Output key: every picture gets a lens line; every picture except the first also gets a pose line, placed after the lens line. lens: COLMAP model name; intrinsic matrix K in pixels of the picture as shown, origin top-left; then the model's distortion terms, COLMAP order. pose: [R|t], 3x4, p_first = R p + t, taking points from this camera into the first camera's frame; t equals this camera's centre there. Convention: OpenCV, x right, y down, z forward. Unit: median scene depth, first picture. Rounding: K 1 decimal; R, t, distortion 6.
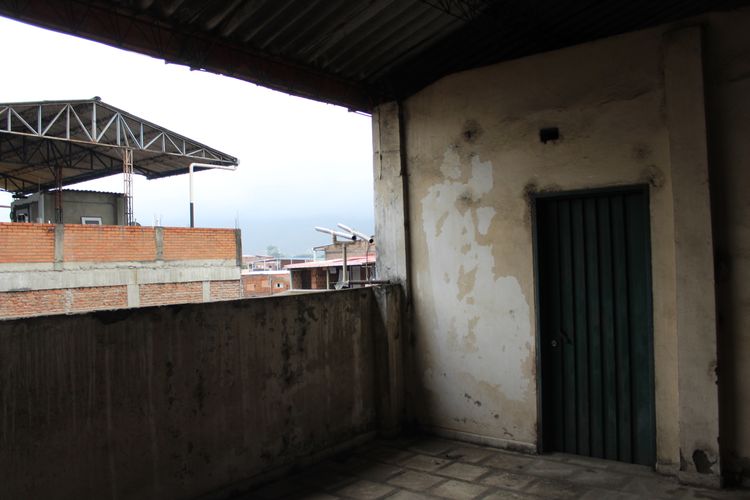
lens RADIAL K [[624.0, 0, 375.0], [0, 624.0, 250.0], [0, 0, 1]] dist [-0.149630, 0.126490]
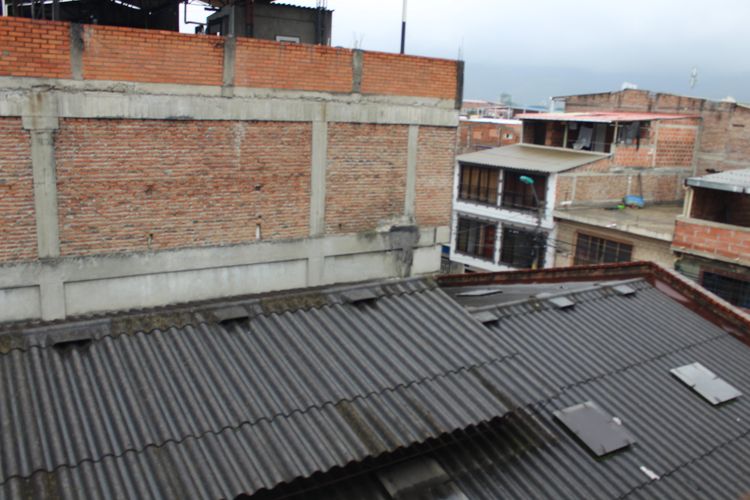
lens RADIAL K [[624.0, 0, 375.0], [0, 624.0, 250.0], [0, 0, 1]] dist [-0.149630, 0.126490]
pose [[0.930913, 0.154896, -0.330770, -0.035230], [-0.070544, 0.964819, 0.253276, 0.008150], [0.358365, -0.212444, 0.909089, 0.240527]]
